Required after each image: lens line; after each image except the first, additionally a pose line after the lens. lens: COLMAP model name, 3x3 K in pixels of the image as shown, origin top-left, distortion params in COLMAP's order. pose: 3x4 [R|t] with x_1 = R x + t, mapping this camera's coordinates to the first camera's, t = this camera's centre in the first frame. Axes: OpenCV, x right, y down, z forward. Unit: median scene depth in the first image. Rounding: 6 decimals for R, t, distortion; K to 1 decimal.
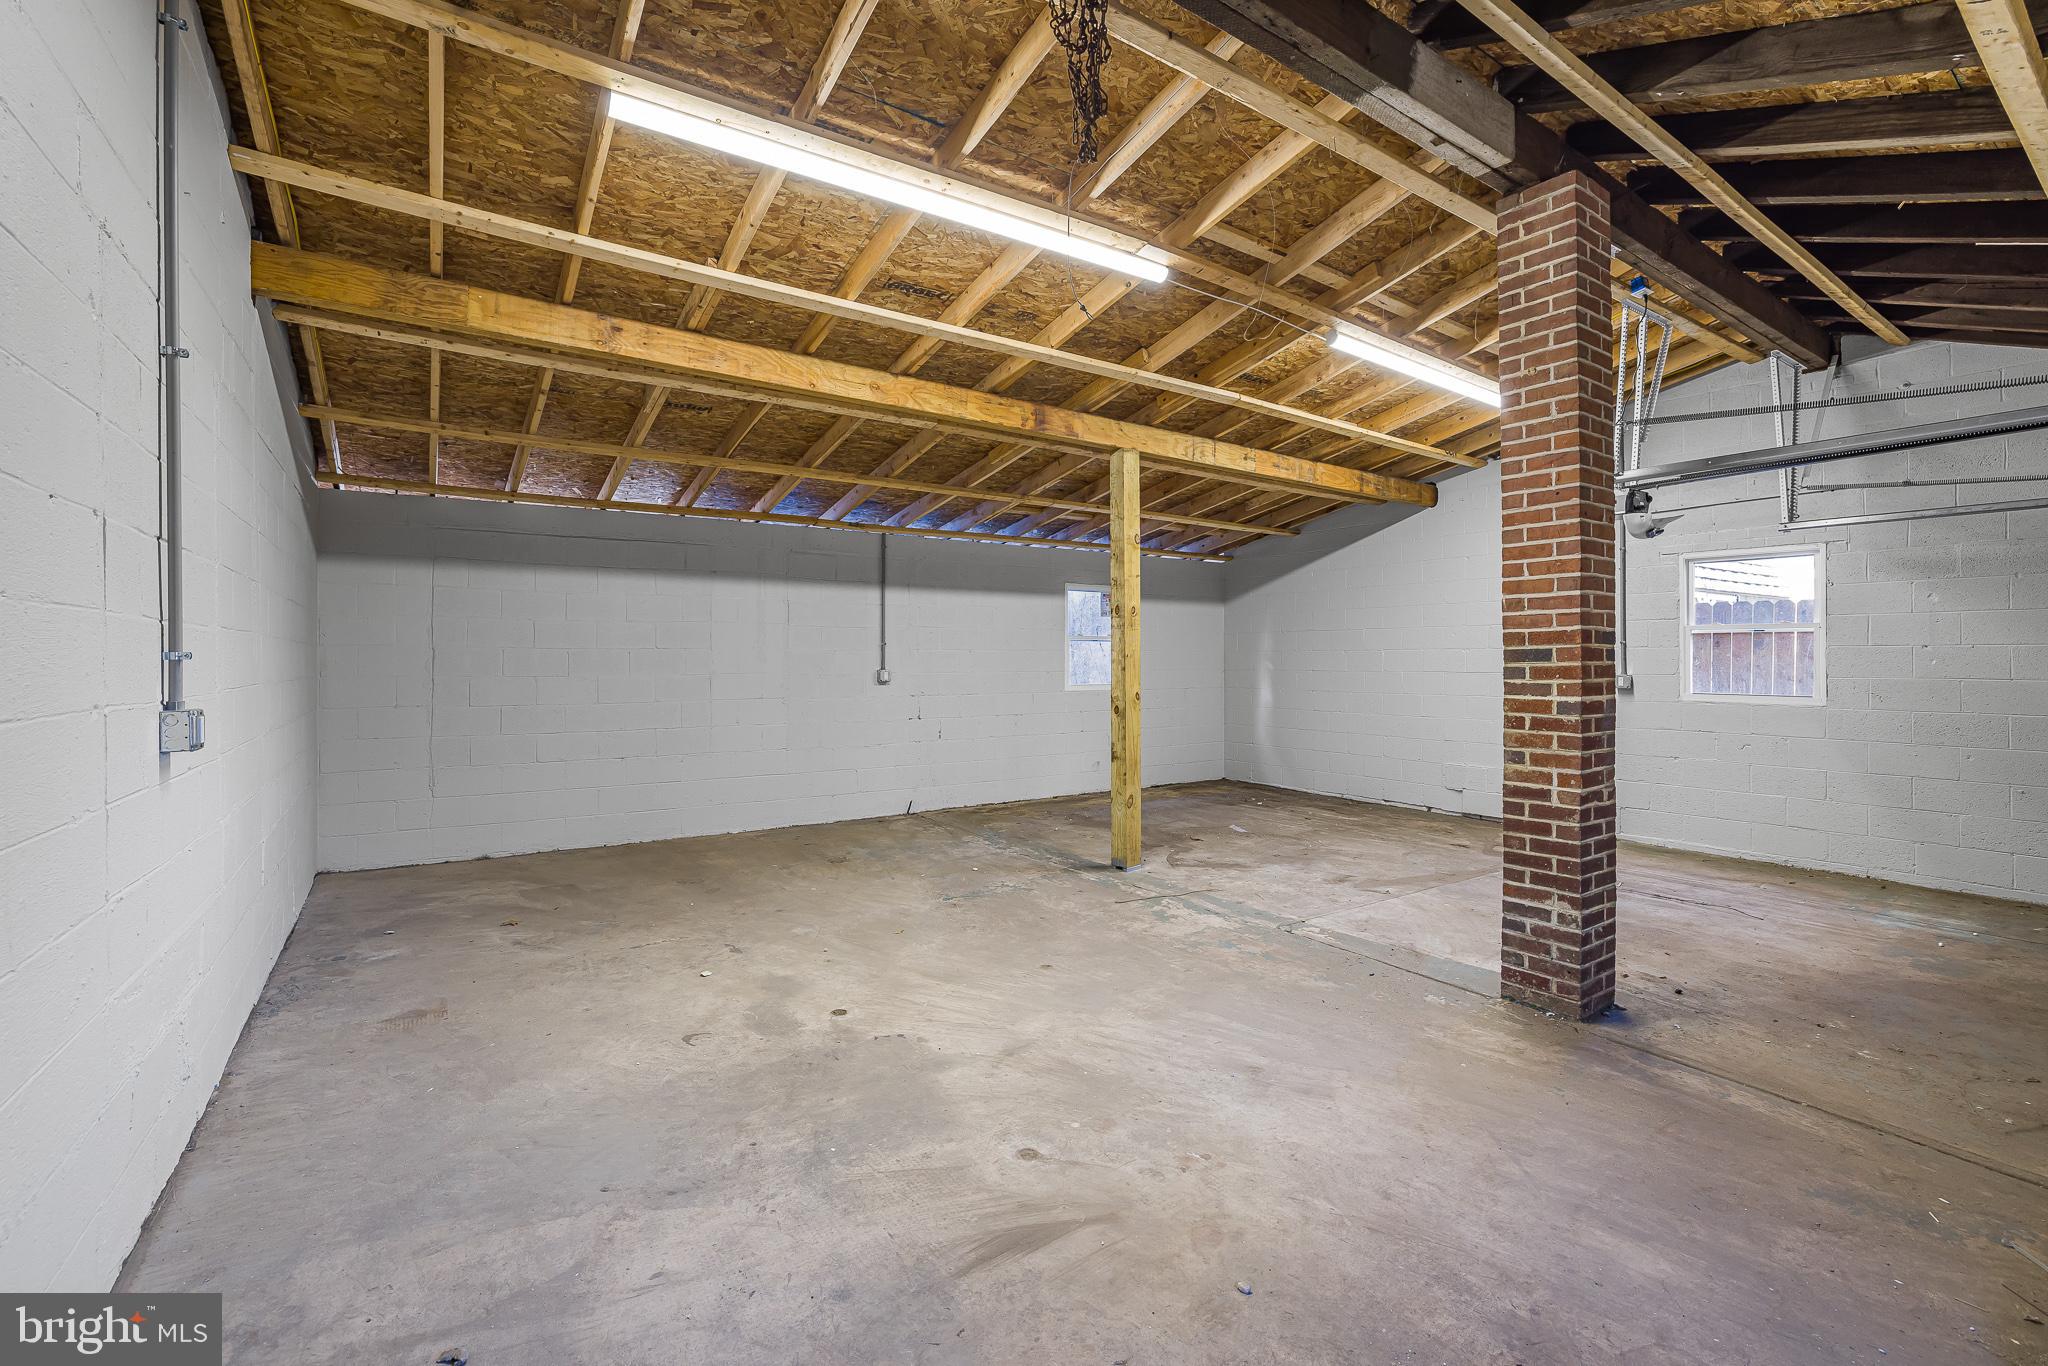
lens RADIAL K [[867.8, 0, 1031.4], [0, 867.8, 676.5], [0, 0, 1]] dist [-0.002520, -0.000103]
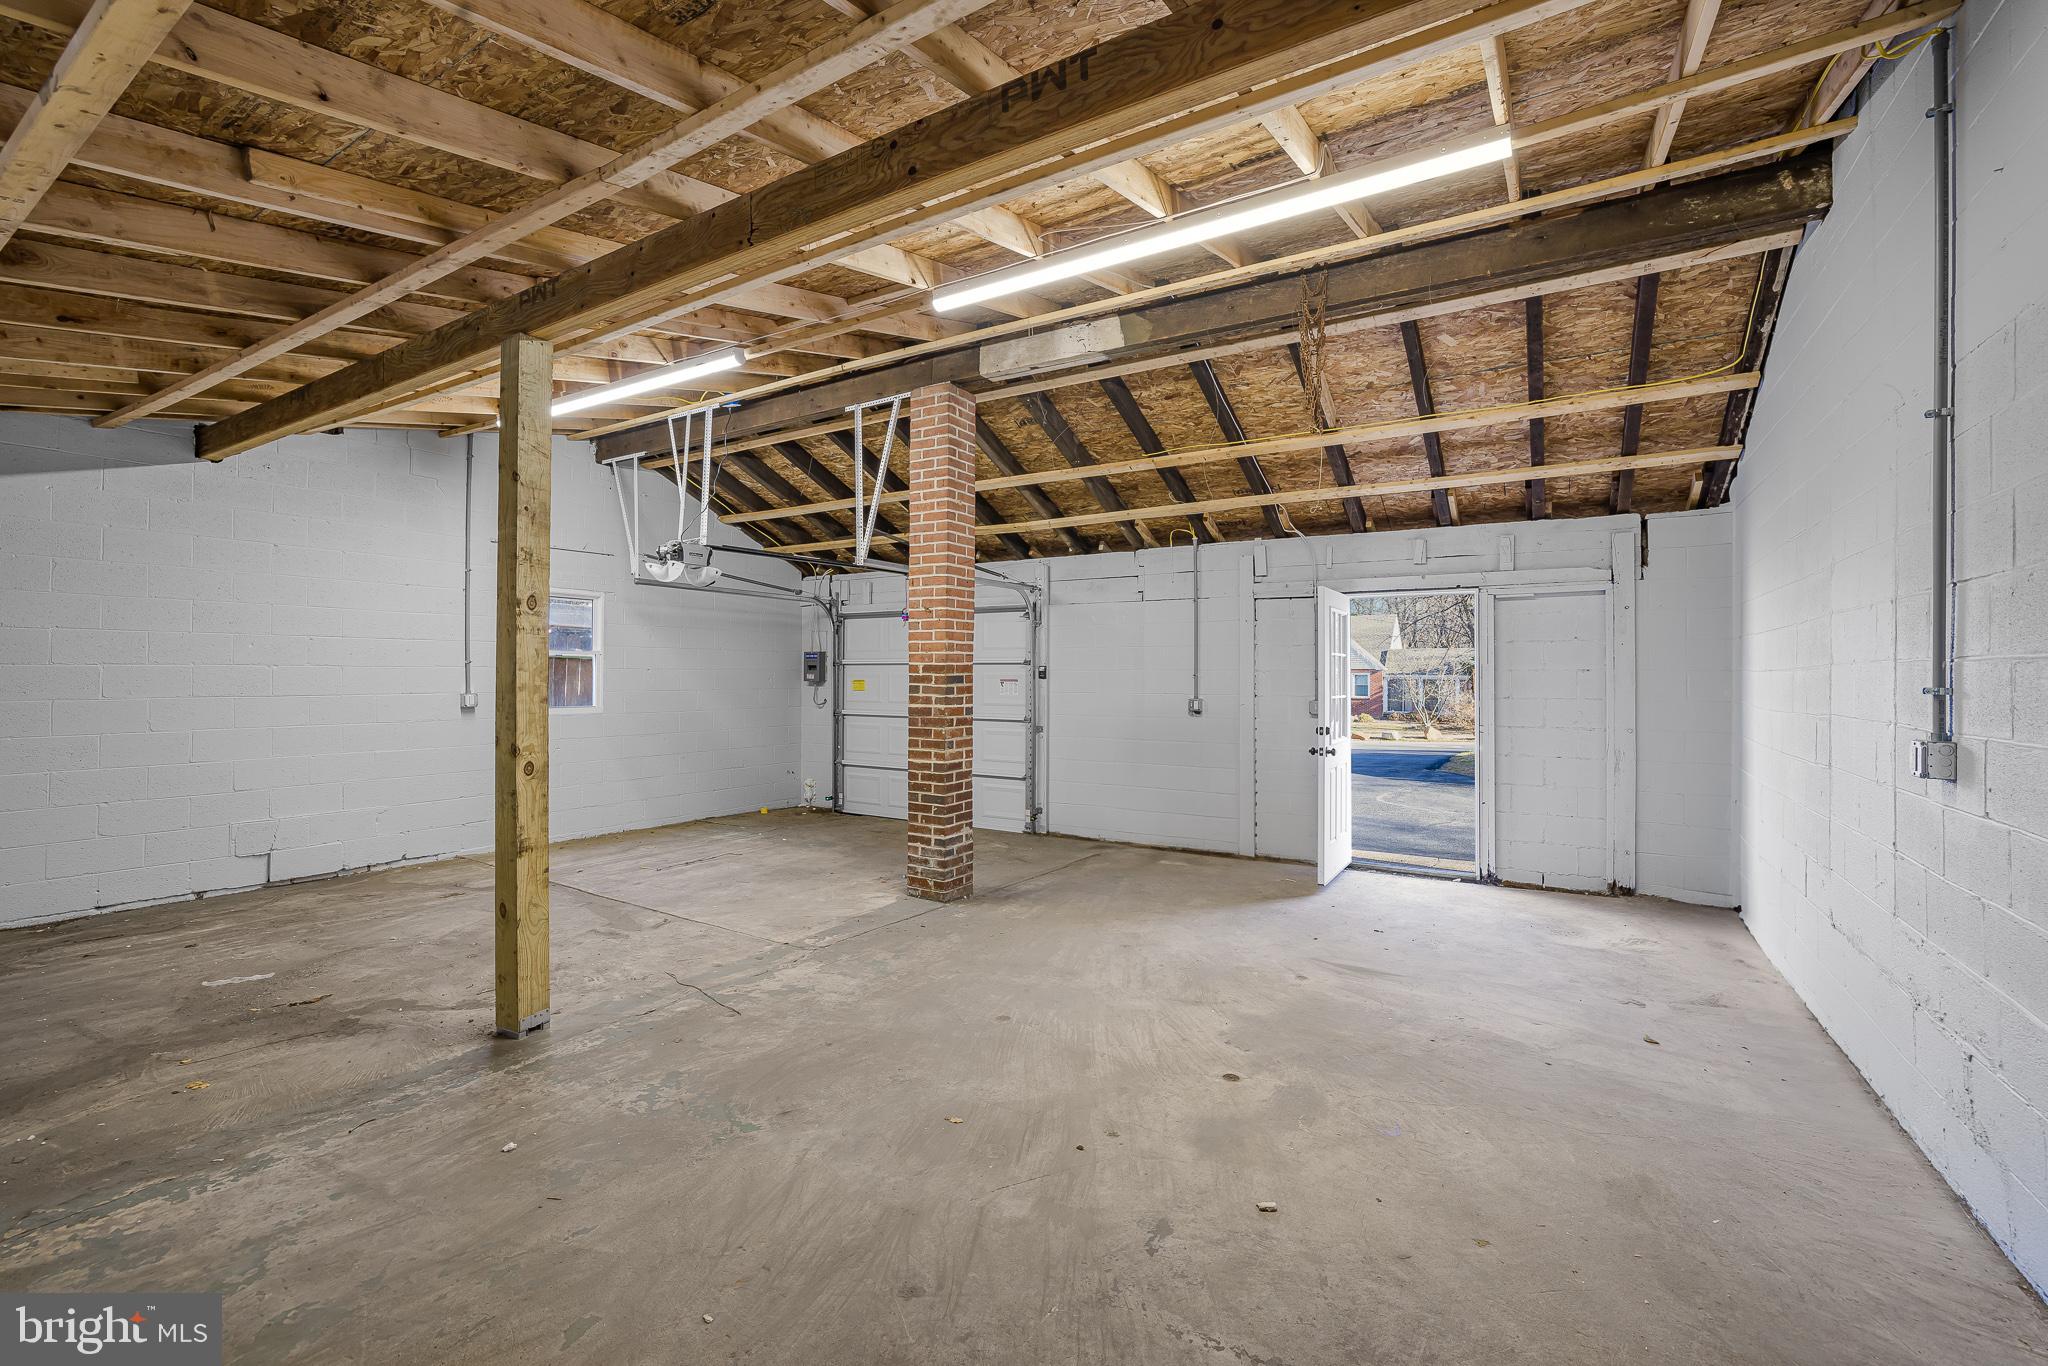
lens RADIAL K [[867.8, 0, 1032.4], [0, 867.8, 682.8], [0, 0, 1]] dist [-0.002520, -0.000103]
pose [[-0.407266, -0.000719, 0.913309, -0.845452], [0.006851, 0.999969, 0.003842, -0.019957], [-0.913284, 0.007821, -0.407248, 1.374369]]
